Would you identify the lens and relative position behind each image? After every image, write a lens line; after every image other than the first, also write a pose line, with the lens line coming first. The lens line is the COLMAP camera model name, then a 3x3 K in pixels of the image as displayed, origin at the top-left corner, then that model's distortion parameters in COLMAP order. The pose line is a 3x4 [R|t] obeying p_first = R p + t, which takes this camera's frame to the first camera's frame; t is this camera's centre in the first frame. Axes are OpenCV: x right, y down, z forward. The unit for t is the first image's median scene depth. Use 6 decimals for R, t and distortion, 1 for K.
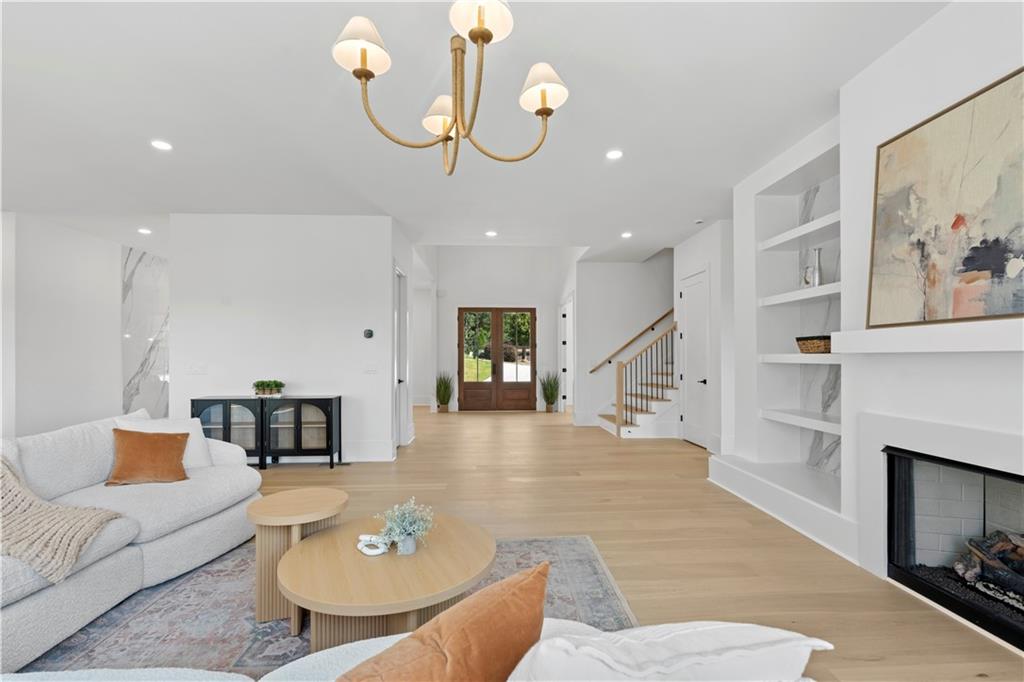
lens RADIAL K [[449.9, 0, 512.7], [0, 449.9, 348.8], [0, 0, 1]] dist [-0.000235, -0.000584]
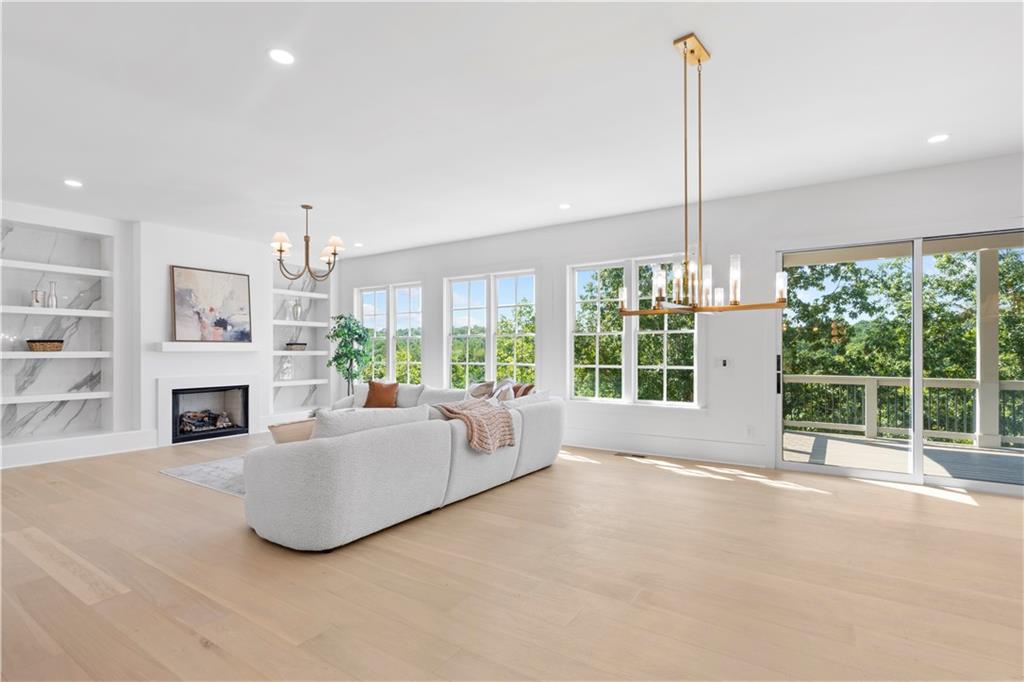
lens RADIAL K [[476.1, 0, 513.3], [0, 476.1, 345.8], [0, 0, 1]] dist [0.017800, 0.000519]
pose [[-0.824918, -0.000991, 0.565252, -2.318833], [-0.013176, 0.999760, -0.017476, -0.001383], [-0.565099, -0.021864, -0.824733, 2.265095]]
